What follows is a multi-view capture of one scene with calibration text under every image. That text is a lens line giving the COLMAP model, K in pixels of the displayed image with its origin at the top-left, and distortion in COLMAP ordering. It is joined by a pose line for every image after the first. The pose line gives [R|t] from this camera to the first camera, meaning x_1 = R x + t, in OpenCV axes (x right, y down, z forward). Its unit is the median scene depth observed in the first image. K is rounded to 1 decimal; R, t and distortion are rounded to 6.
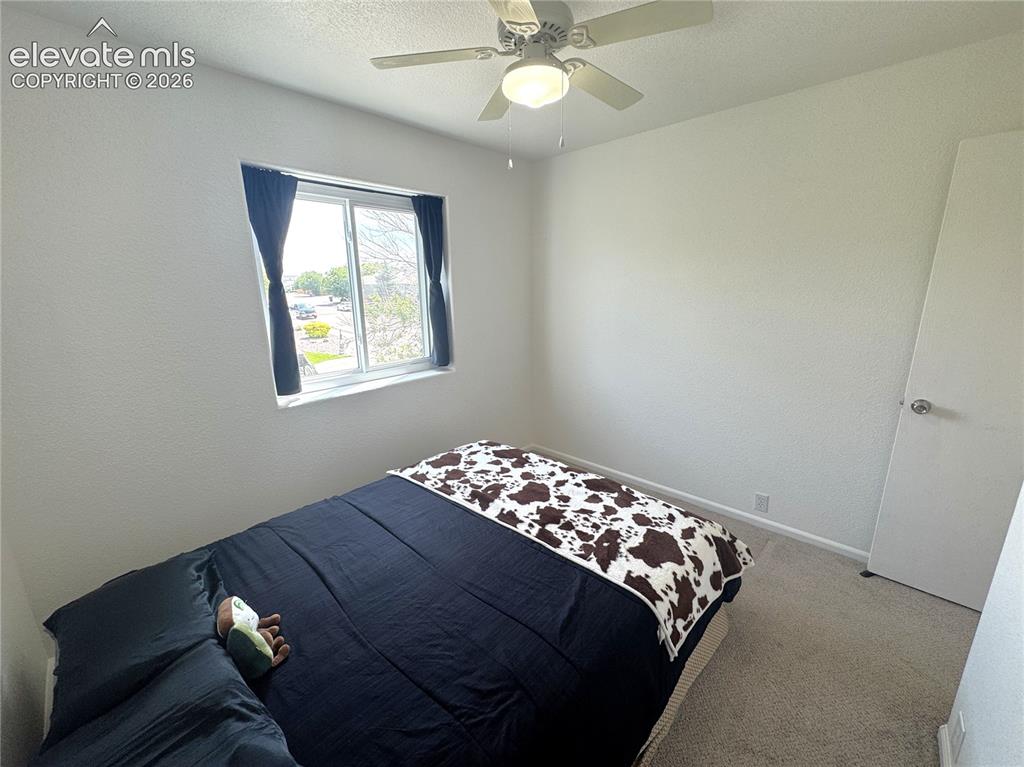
lens RADIAL K [[410.2, 0, 513.2], [0, 410.2, 388.0], [0, 0, 1]] dist [-0.000290, 0.000192]
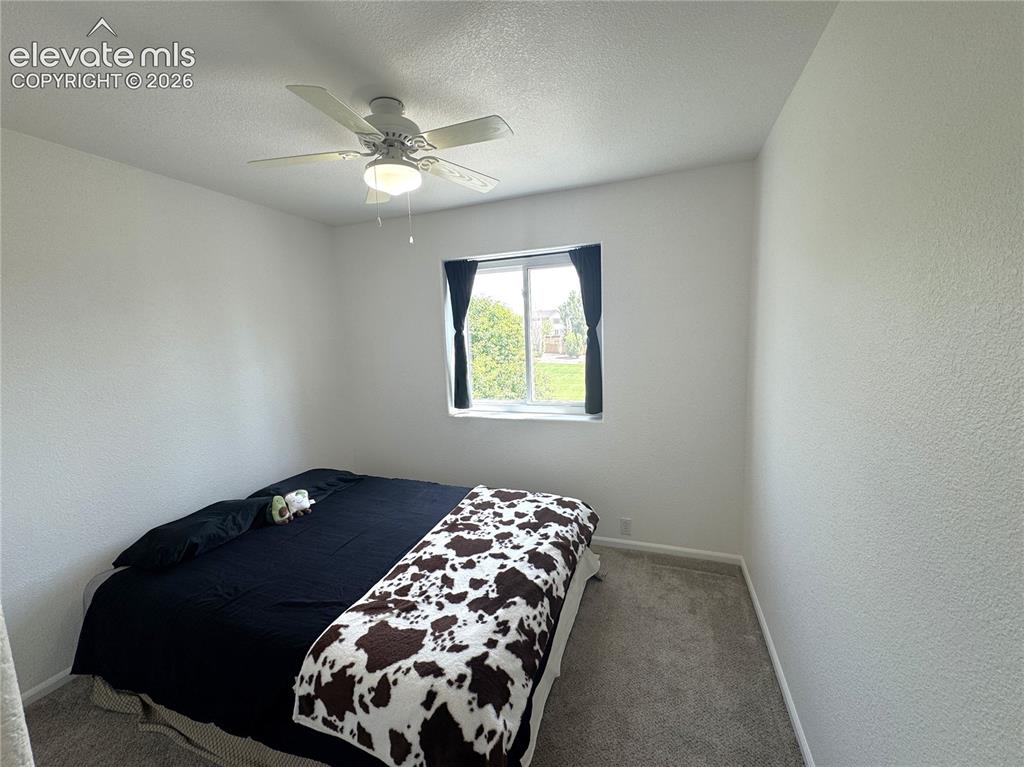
lens RADIAL K [[410.2, 0, 501.7], [0, 410.2, 382.2], [0, 0, 1]] dist [-0.000290, 0.000192]
pose [[0.373354, 0.111866, -0.920919, 0.857069], [-0.204424, 0.978222, 0.035950, -0.160015], [0.904885, 0.174836, 0.388092, 0.578634]]
